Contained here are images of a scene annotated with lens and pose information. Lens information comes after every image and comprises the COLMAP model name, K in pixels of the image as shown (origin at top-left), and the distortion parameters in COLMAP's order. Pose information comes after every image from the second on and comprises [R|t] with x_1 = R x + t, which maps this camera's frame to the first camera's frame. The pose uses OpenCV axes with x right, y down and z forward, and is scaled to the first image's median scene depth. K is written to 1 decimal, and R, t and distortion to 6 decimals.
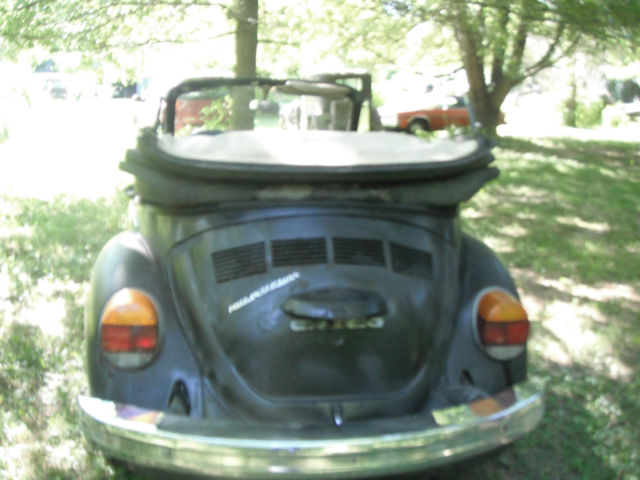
lens RADIAL K [[700.3, 0, 319.5], [0, 700.3, 219.6], [0, 0, 1]] dist [-0.246873, 0.117313]
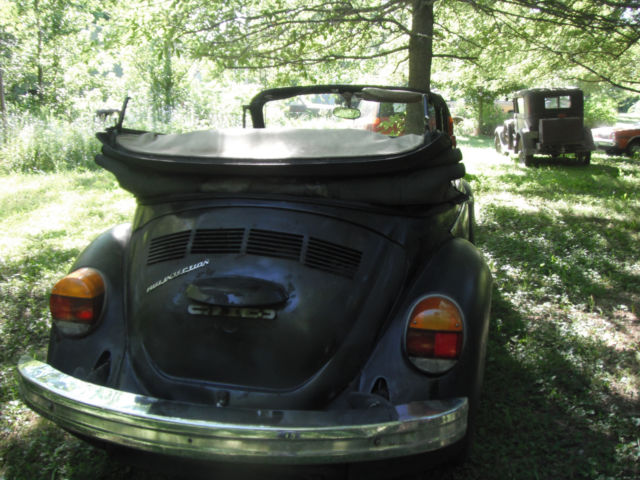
lens RADIAL K [[700.3, 0, 319.5], [0, 700.3, 219.6], [0, 0, 1]] dist [-0.246873, 0.117313]
pose [[0.934643, 0.036121, -0.353747, 0.463313], [-0.046623, 0.998687, -0.021208, 0.028567], [0.352517, 0.036315, 0.935101, 0.082411]]
